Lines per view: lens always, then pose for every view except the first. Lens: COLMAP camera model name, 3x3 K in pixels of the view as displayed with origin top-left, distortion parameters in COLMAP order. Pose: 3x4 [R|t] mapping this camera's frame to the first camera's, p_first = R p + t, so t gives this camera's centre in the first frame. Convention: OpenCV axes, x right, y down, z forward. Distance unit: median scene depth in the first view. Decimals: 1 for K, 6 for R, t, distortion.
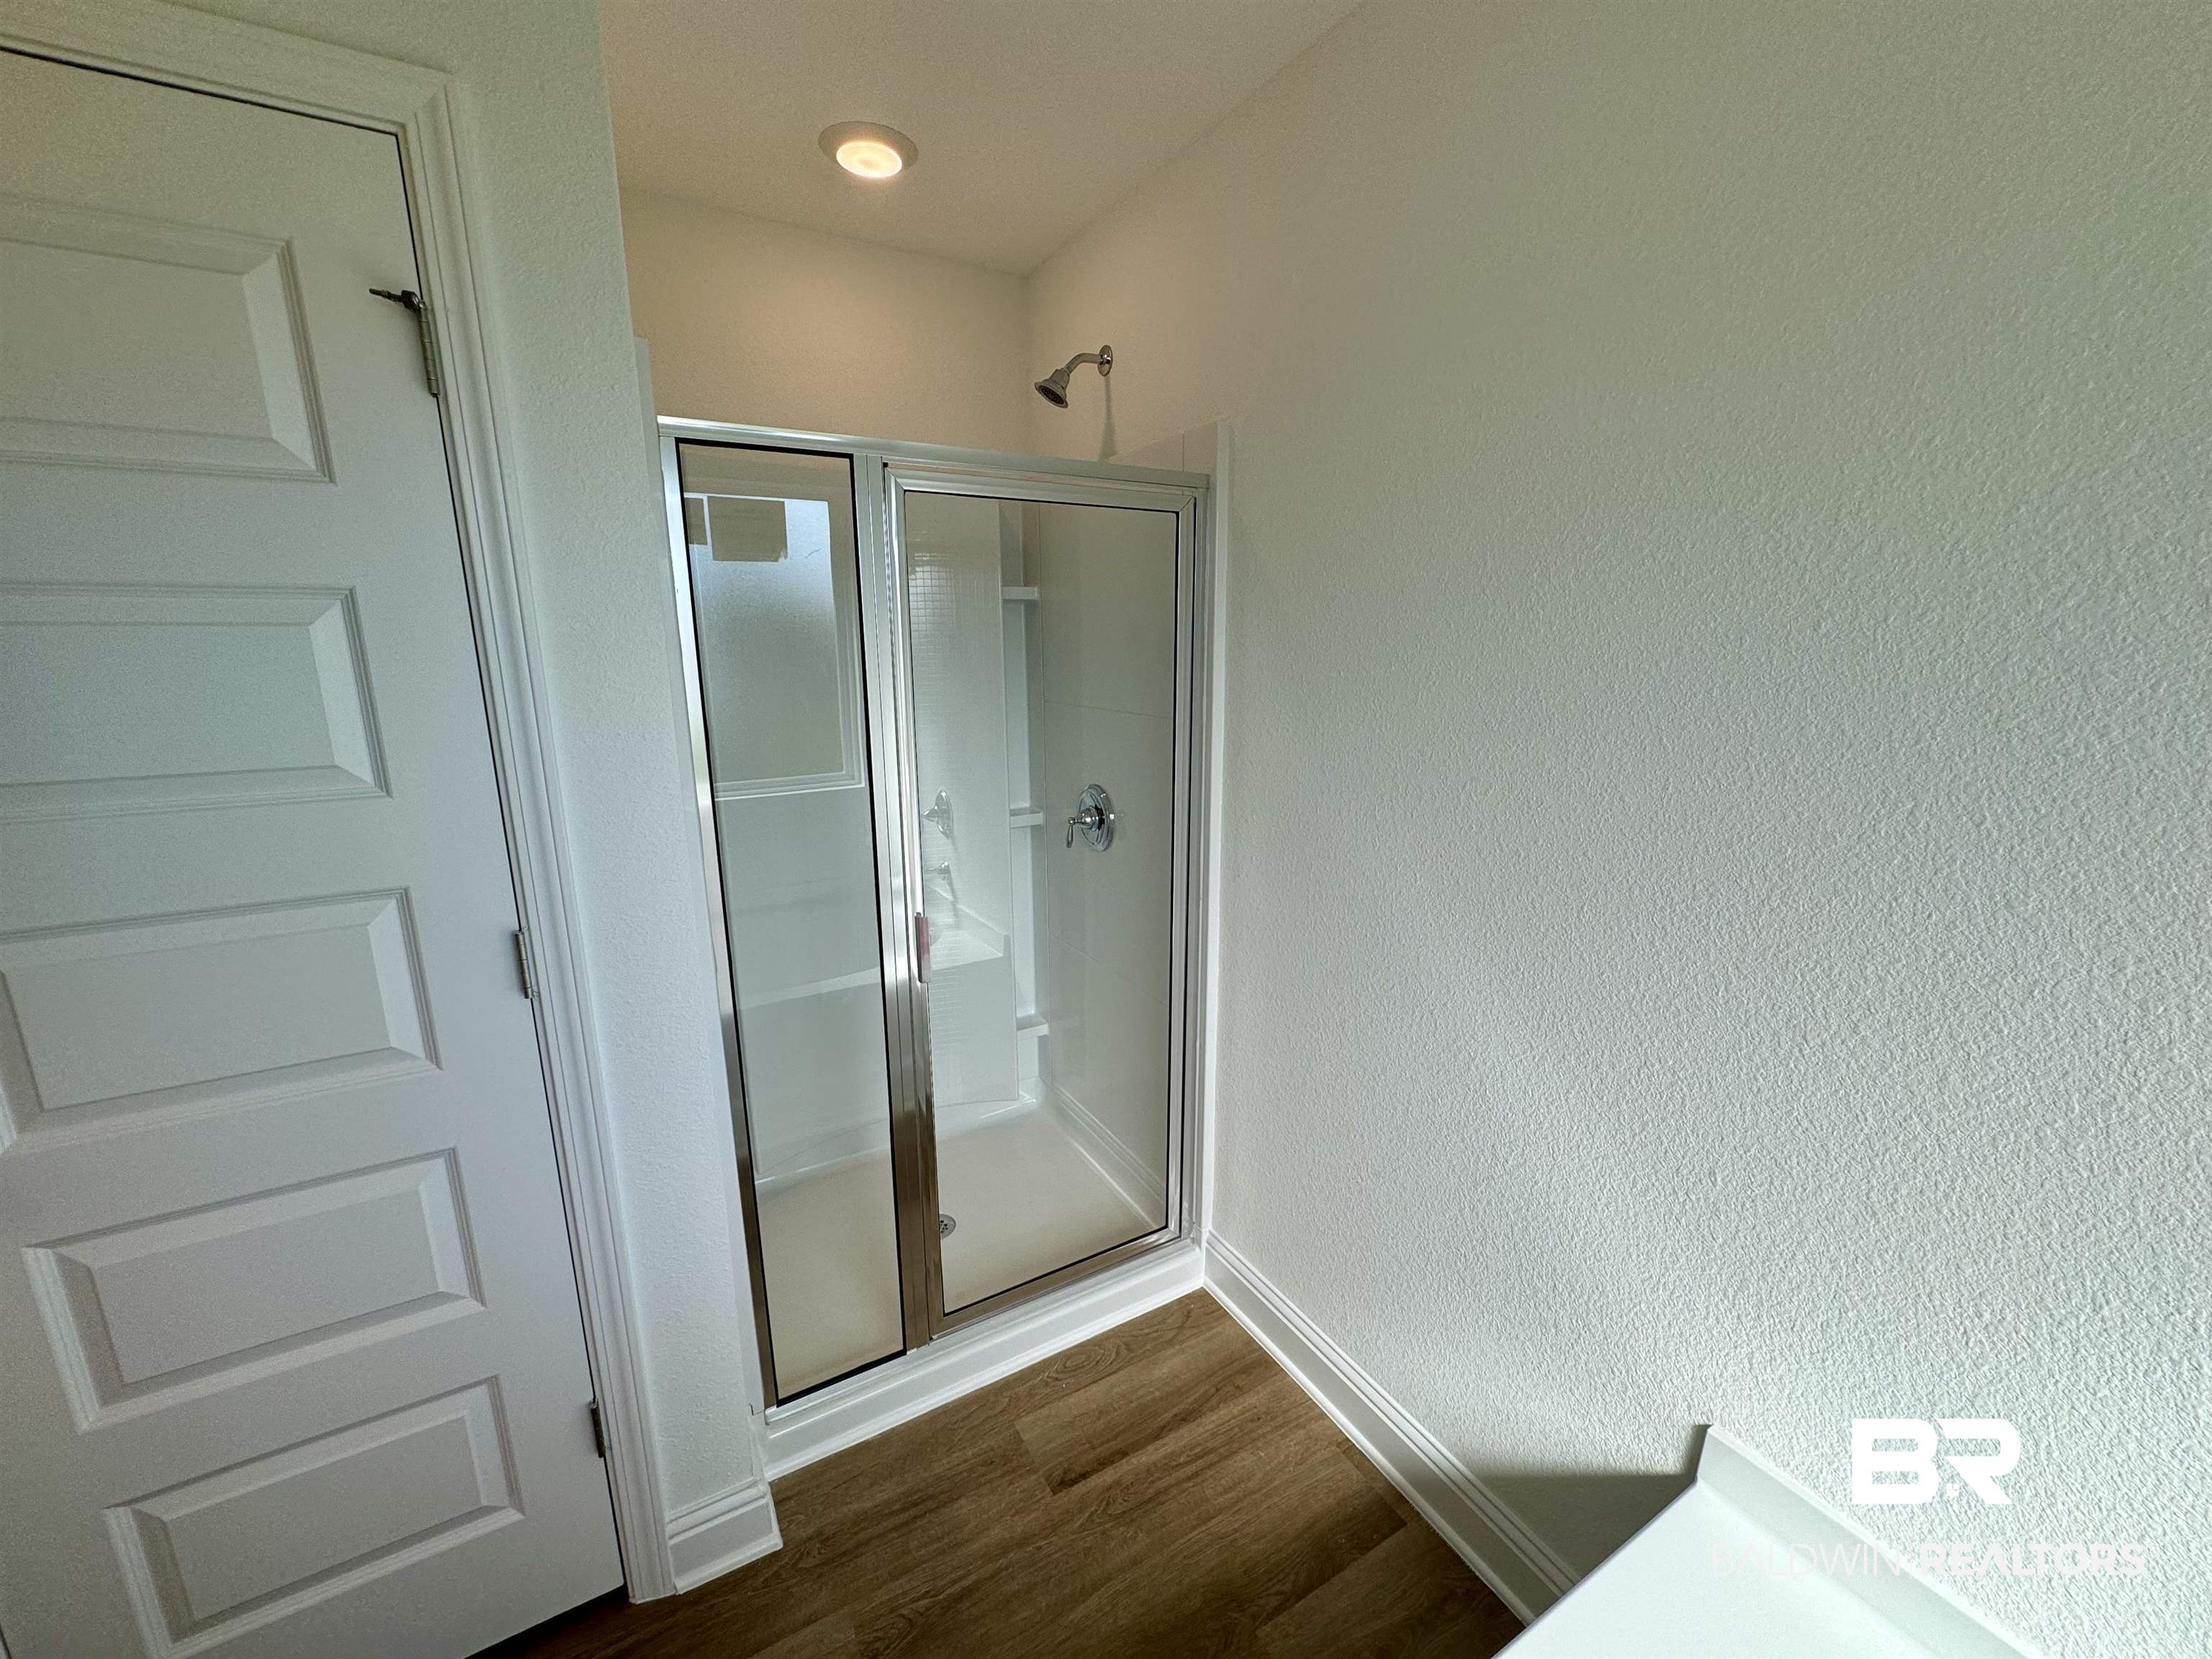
lens RADIAL K [[880.9, 0, 1112.8], [0, 880.9, 833.8], [0, 0, 1]] dist [-0.000067, -0.000063]
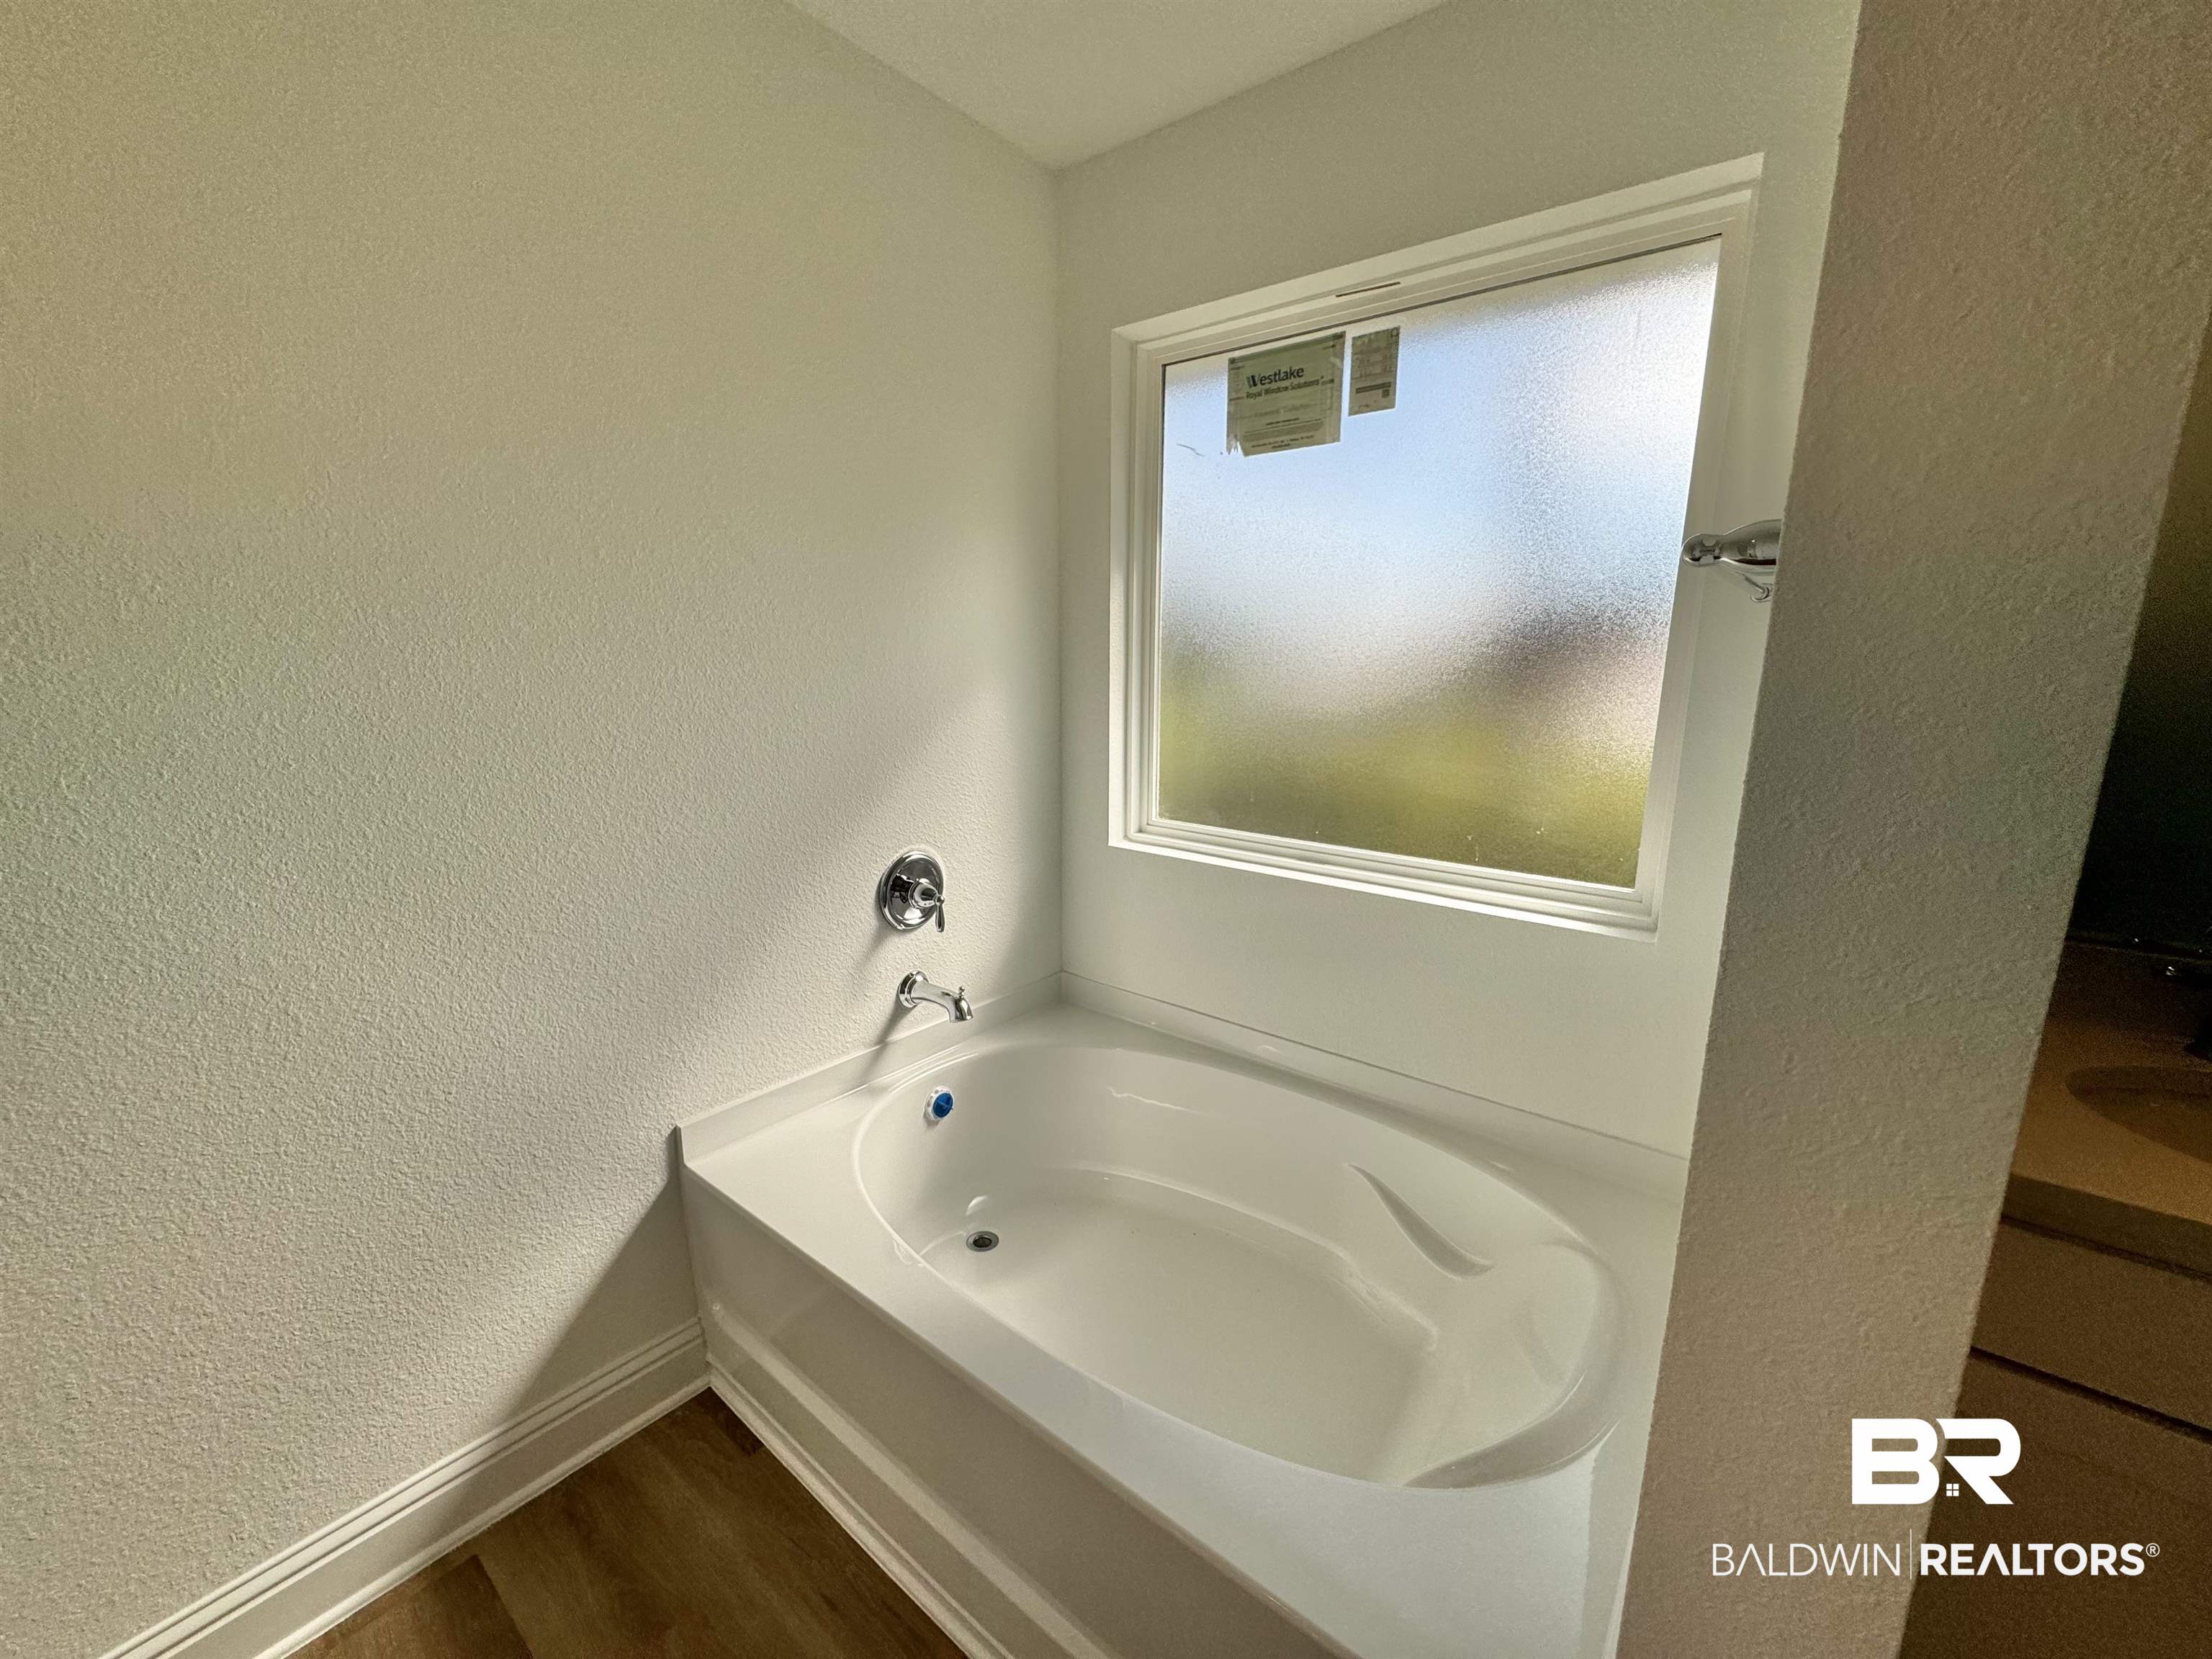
lens RADIAL K [[897.2, 0, 1091.8], [0, 897.2, 832.4], [0, 0, 1]] dist [-0.000405, -0.000097]
pose [[-0.348085, -0.183023, 0.919423, -0.605669], [0.200476, 0.943536, 0.263722, -0.016646], [-0.915776, 0.276120, -0.291739, 0.518170]]
